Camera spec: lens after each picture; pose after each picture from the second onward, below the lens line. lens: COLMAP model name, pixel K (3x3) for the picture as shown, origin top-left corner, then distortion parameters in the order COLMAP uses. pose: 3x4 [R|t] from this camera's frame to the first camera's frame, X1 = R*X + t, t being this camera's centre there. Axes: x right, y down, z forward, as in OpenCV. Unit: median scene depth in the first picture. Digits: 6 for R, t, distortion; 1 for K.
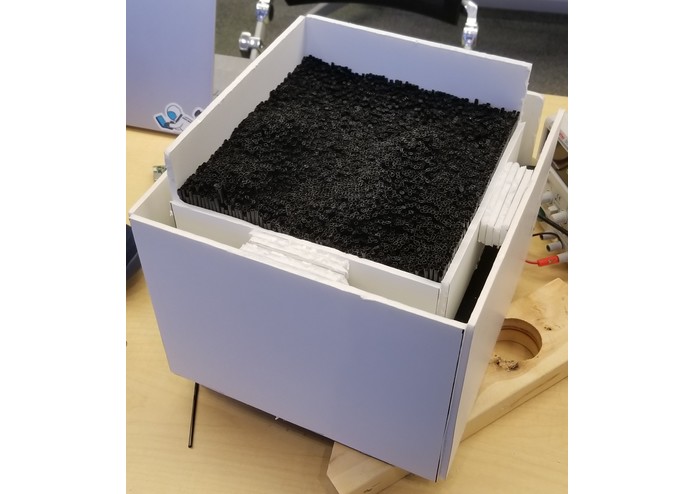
lens RADIAL K [[546.1, 0, 338.3], [0, 546.1, 246.6], [0, 0, 1]] dist [-0.014601, -0.004383]
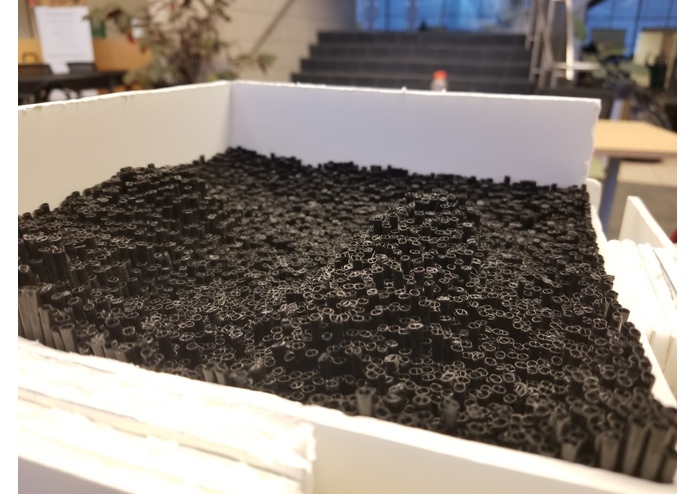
lens RADIAL K [[546.1, 0, 338.3], [0, 546.1, 246.6], [0, 0, 1]] dist [-0.014601, -0.004383]
pose [[0.995296, -0.014257, 0.095824, 0.004226], [0.051253, 0.916849, -0.395931, 0.035336], [-0.082212, 0.398979, 0.913267, 0.473391]]
